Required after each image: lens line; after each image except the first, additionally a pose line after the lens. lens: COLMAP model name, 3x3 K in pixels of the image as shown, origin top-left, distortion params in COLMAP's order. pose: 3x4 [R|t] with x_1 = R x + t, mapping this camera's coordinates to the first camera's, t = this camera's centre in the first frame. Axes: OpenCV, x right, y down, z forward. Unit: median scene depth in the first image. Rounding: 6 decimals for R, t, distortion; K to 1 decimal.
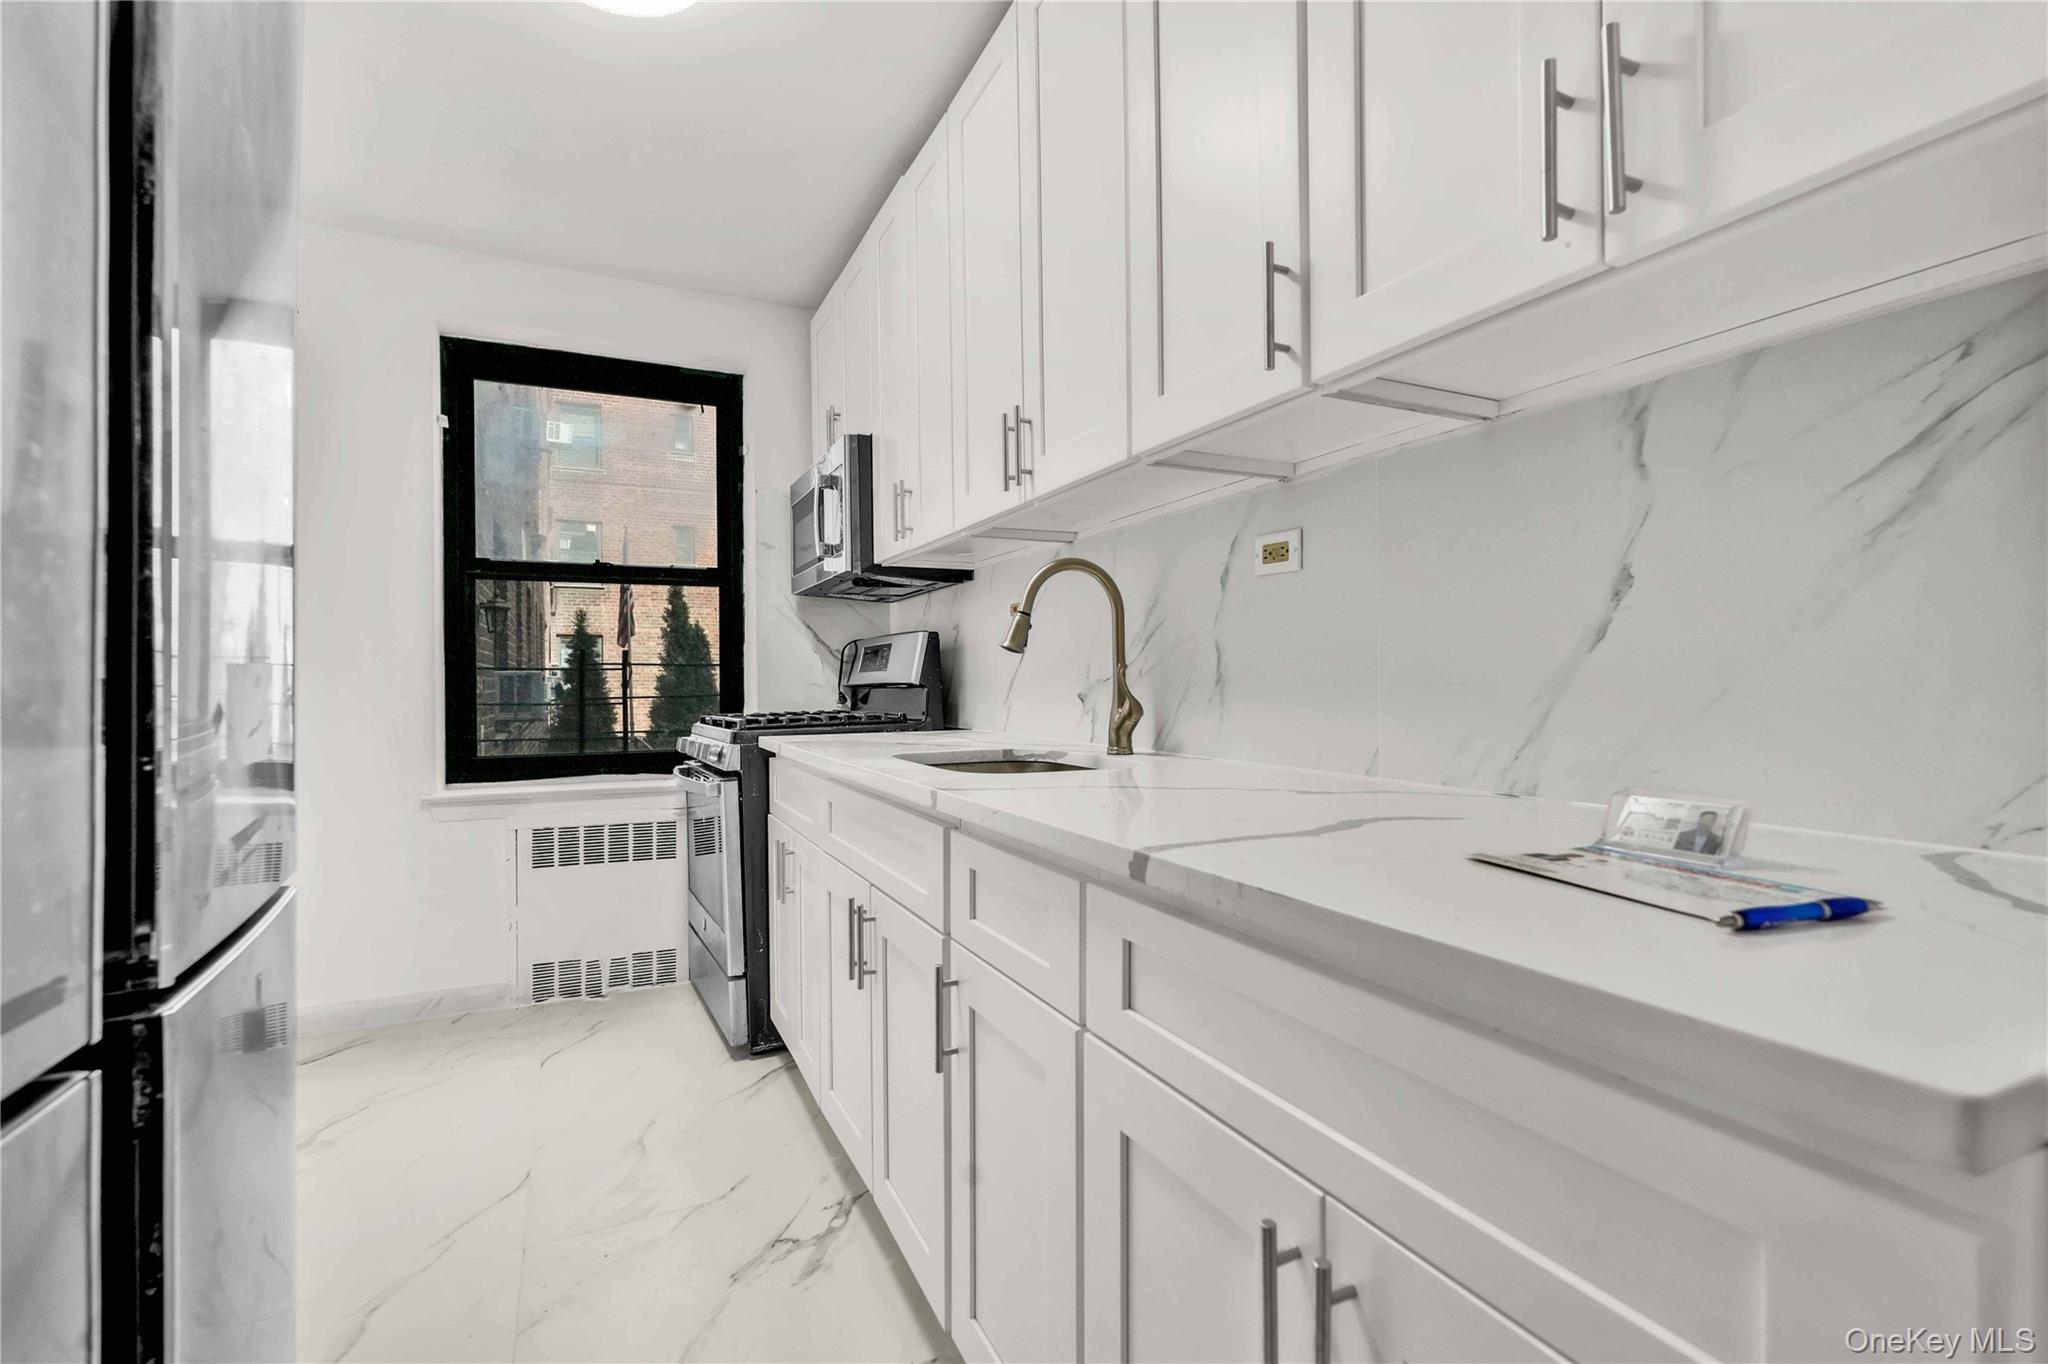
lens RADIAL K [[912.4, 0, 1024.0], [0, 912.4, 682.0], [0, 0, 1]] dist [-0.013364, 0.007207]
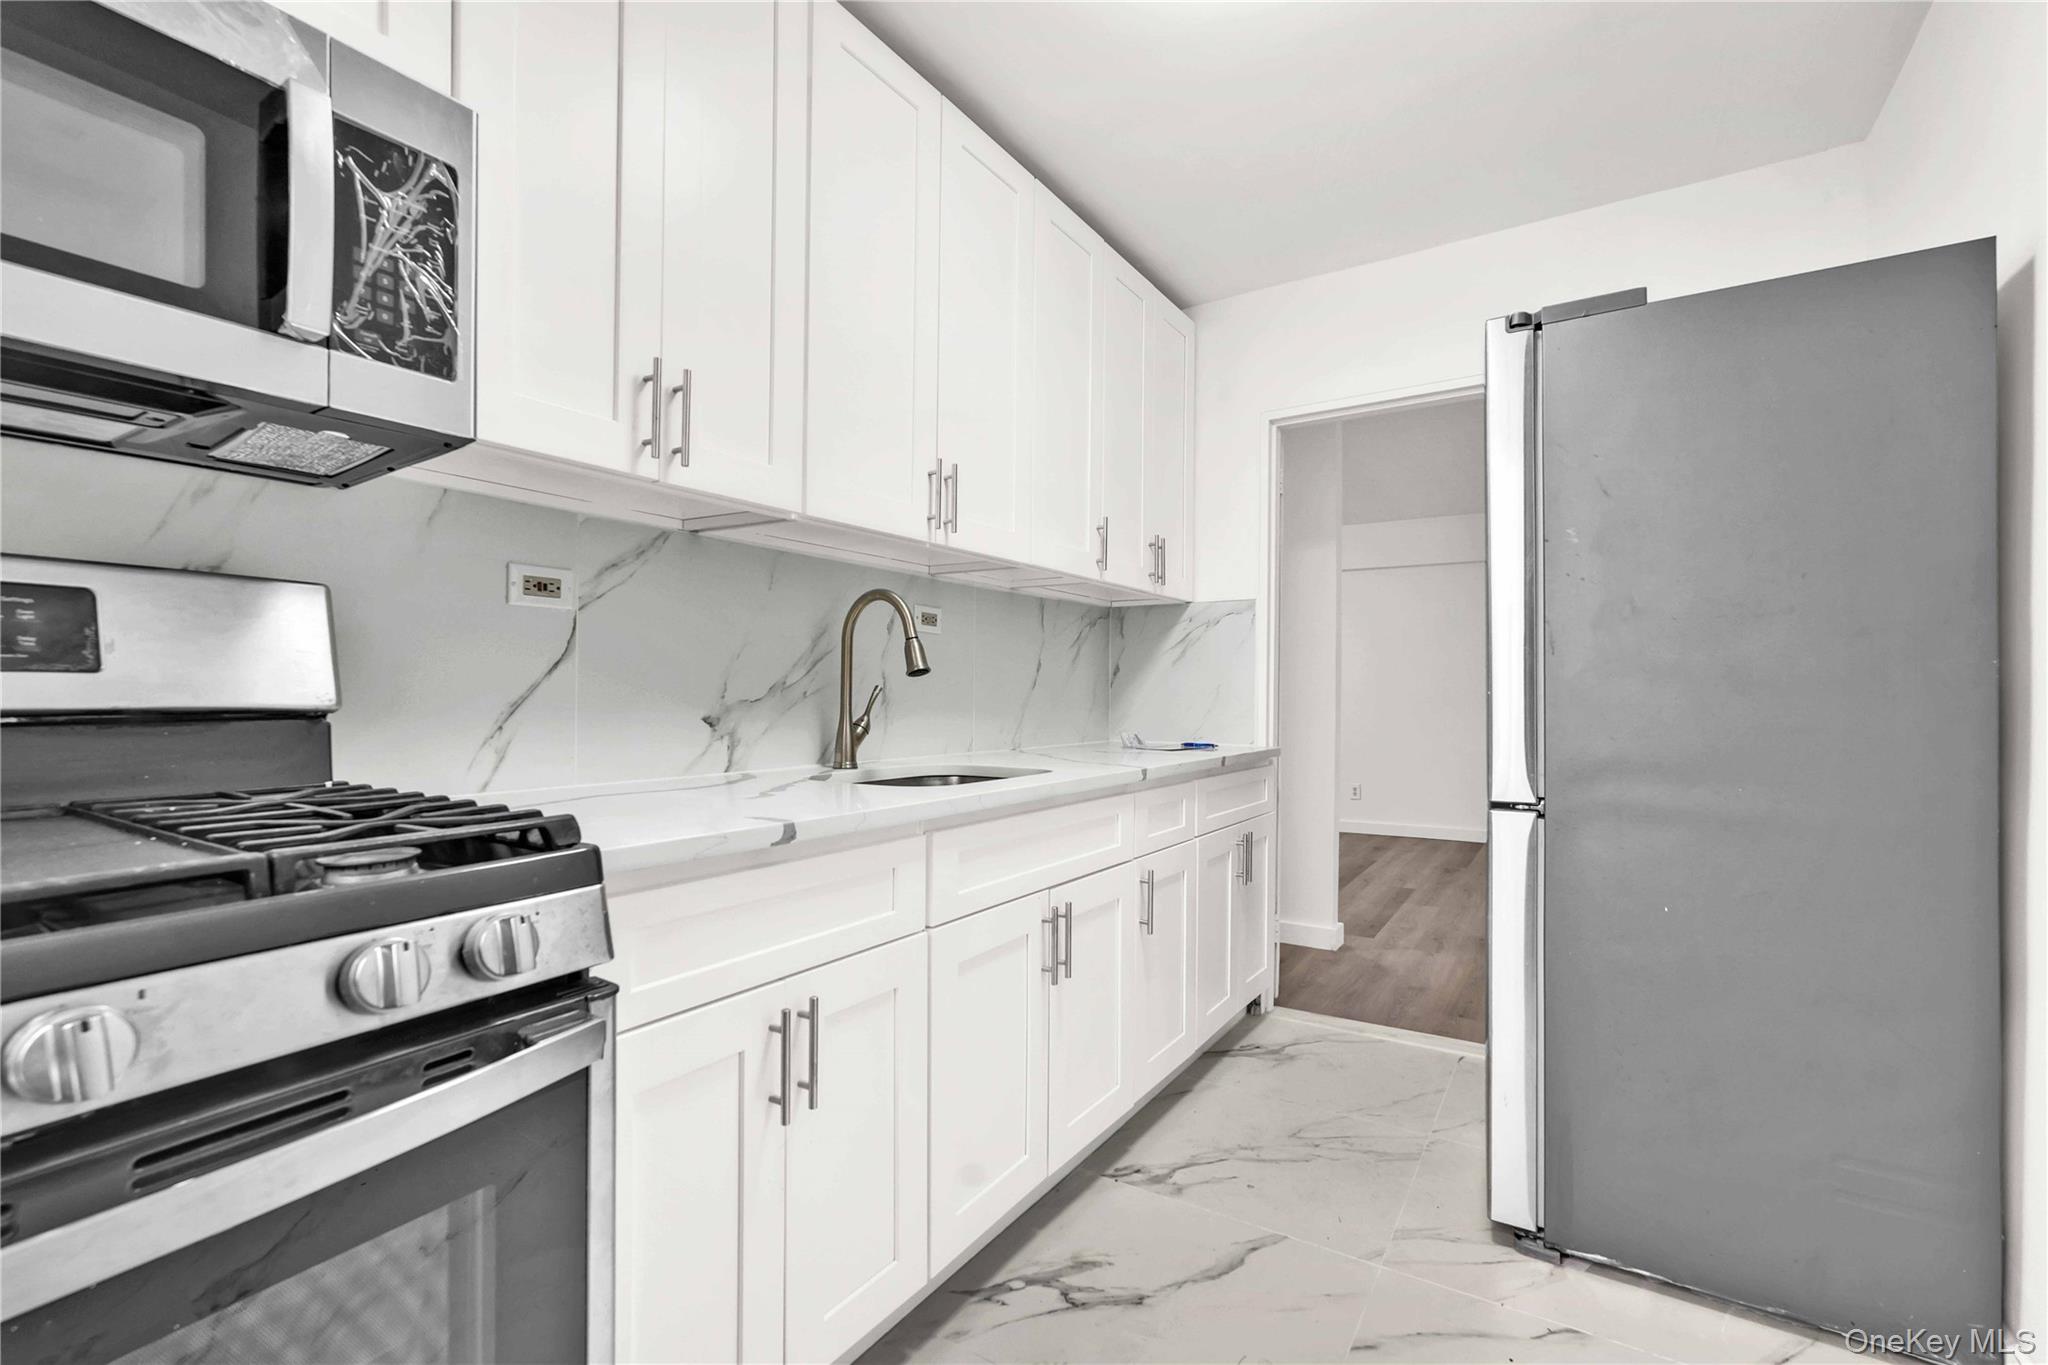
lens RADIAL K [[912.4, 0, 1024.0], [0, 912.4, 682.5], [0, 0, 1]] dist [-0.013364, 0.007207]
pose [[-0.528018, 0.009890, 0.849176, -1.029958], [-0.005457, 0.999872, -0.015038, -0.010014], [-0.849216, -0.012574, -0.527896, 1.527288]]
